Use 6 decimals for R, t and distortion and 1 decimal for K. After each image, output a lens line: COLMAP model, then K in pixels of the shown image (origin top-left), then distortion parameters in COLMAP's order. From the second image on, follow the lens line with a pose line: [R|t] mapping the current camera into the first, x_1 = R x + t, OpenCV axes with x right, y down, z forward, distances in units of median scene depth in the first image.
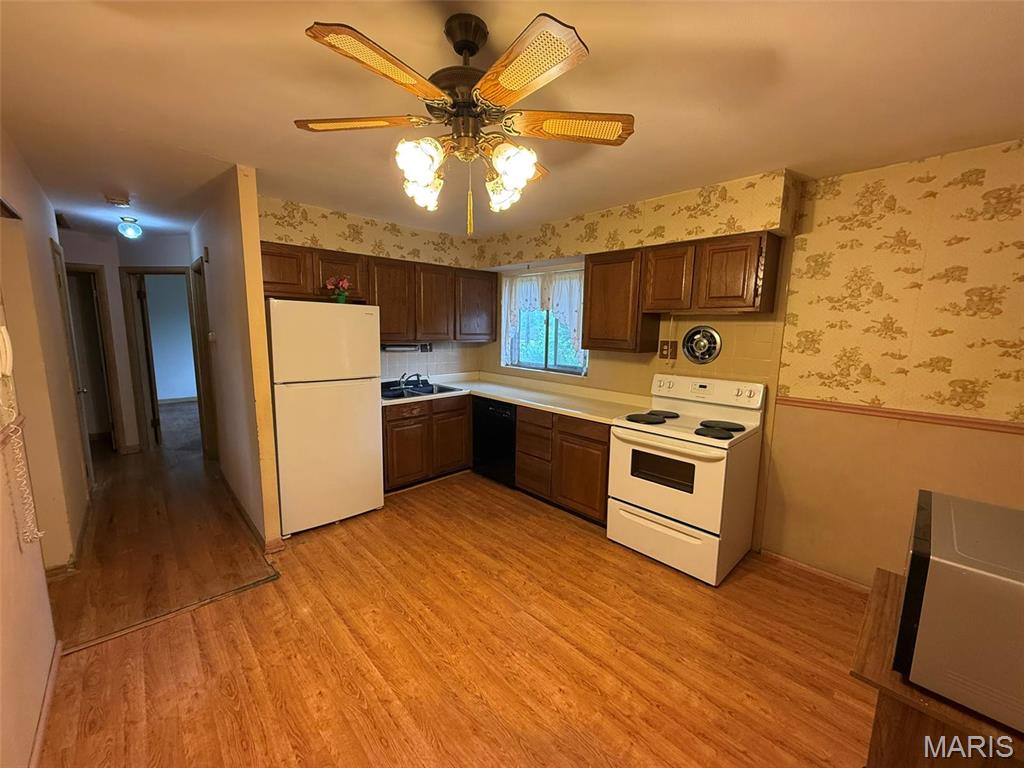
lens RADIAL K [[405.4, 0, 506.3], [0, 405.4, 383.2], [0, 0, 1]] dist [-0.001404, -0.000831]
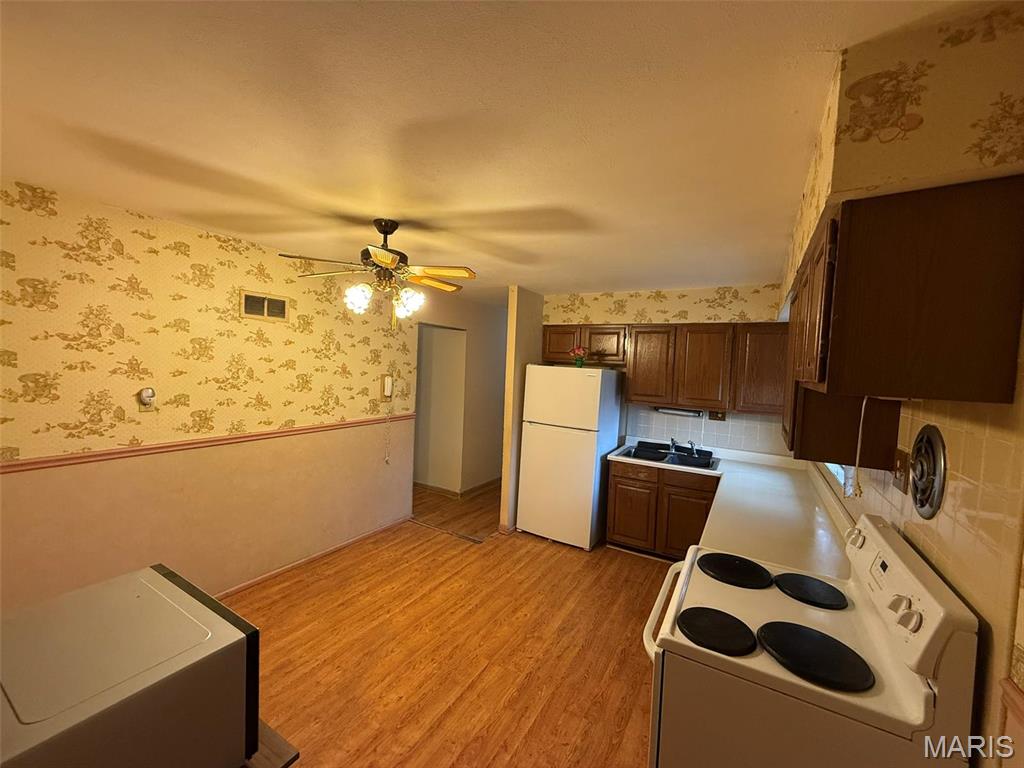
lens RADIAL K [[405.4, 0, 509.6], [0, 405.4, 382.7], [0, 0, 1]] dist [-0.001404, -0.000831]
pose [[0.276070, 0.040896, -0.960267, 0.899655], [-0.173702, 0.984766, -0.007998, -0.125666], [0.945311, 0.169008, 0.278968, 0.562976]]
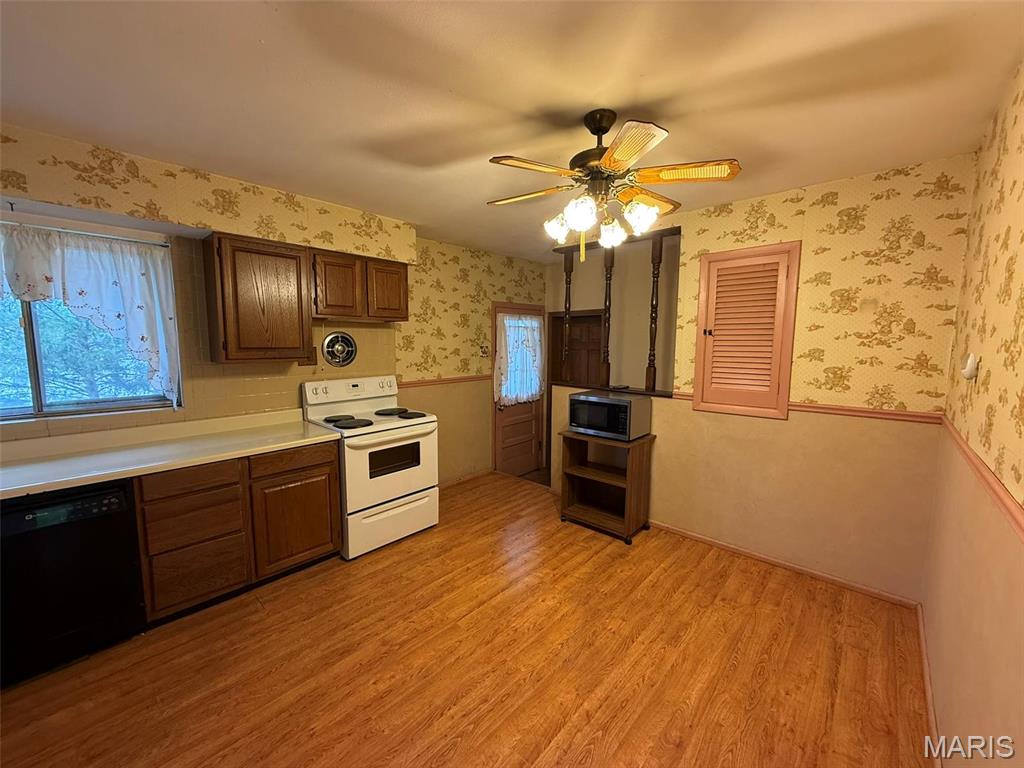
lens RADIAL K [[405.4, 0, 509.4], [0, 405.4, 383.0], [0, 0, 1]] dist [-0.001404, -0.000831]
pose [[-0.078022, -0.122949, 0.989341, -0.762462], [0.134521, 0.981993, 0.132645, -0.105328], [-0.987834, 0.143436, -0.060078, 0.748984]]
